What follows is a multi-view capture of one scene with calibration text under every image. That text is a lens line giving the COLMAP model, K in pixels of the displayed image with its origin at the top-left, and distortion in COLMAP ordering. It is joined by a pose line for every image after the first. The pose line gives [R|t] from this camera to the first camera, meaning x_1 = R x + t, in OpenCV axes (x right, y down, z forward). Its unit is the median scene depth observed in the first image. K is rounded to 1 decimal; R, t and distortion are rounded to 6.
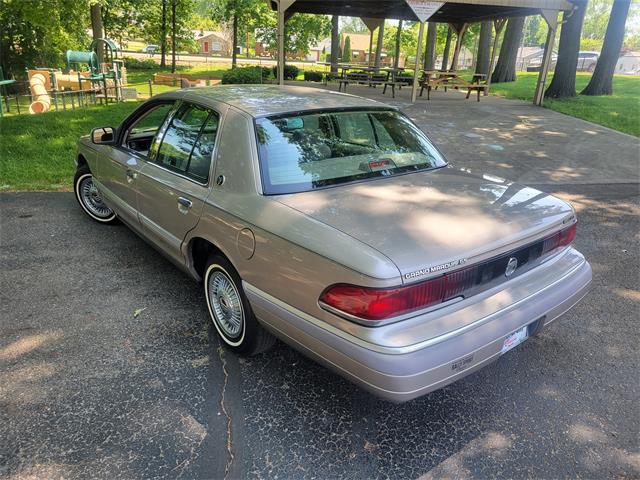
lens RADIAL K [[491.7, 0, 327.2], [0, 491.7, 236.4], [0, 0, 1]] dist [0.062285, -0.049109]
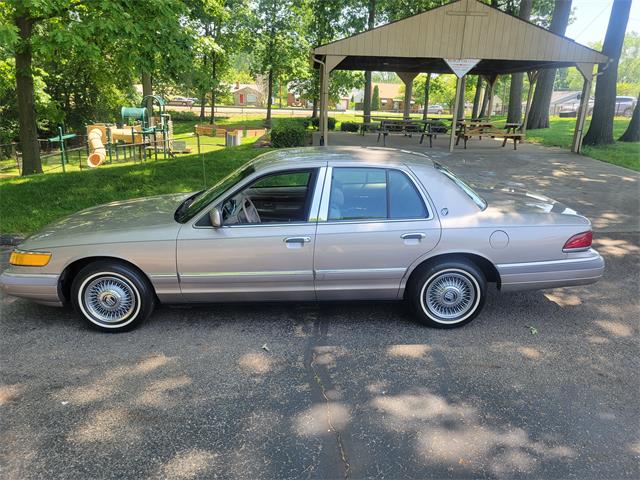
lens RADIAL K [[491.7, 0, 315.6], [0, 491.7, 238.7], [0, 0, 1]] dist [0.062285, -0.049109]
pose [[0.997033, 0.001783, -0.076956, -0.025499], [-0.008124, 0.996585, -0.082173, -0.000464], [0.076547, 0.082554, 0.993643, -0.035176]]
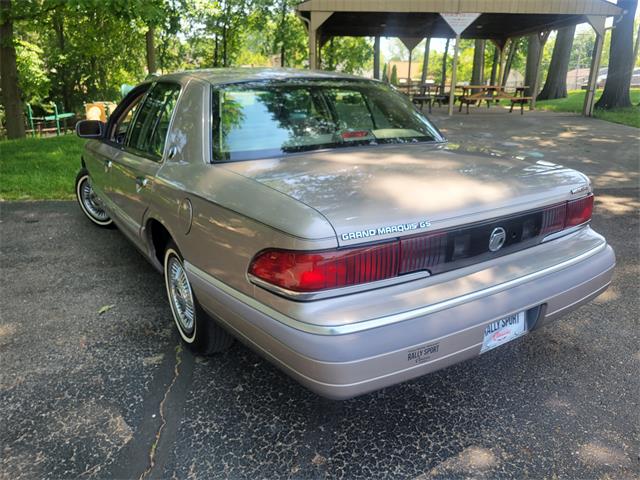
lens RADIAL K [[491.7, 0, 324.5], [0, 491.7, 239.2], [0, 0, 1]] dist [0.062285, -0.049109]
pose [[0.994430, -0.003812, -0.105331, 0.026709], [-0.001794, 0.998589, -0.053078, 0.015751], [0.105385, 0.052971, 0.993020, 0.026020]]
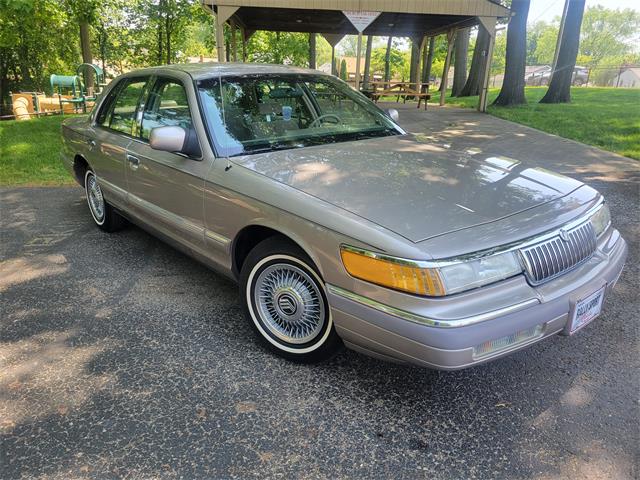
lens RADIAL K [[491.7, 0, 317.9], [0, 491.7, 240.8], [0, 0, 1]] dist [0.062285, -0.049109]
pose [[0.999302, -0.011297, -0.035596, 0.109409], [0.009927, 0.999211, -0.038443, 0.027659], [0.036002, 0.038063, 0.998627, -0.001225]]
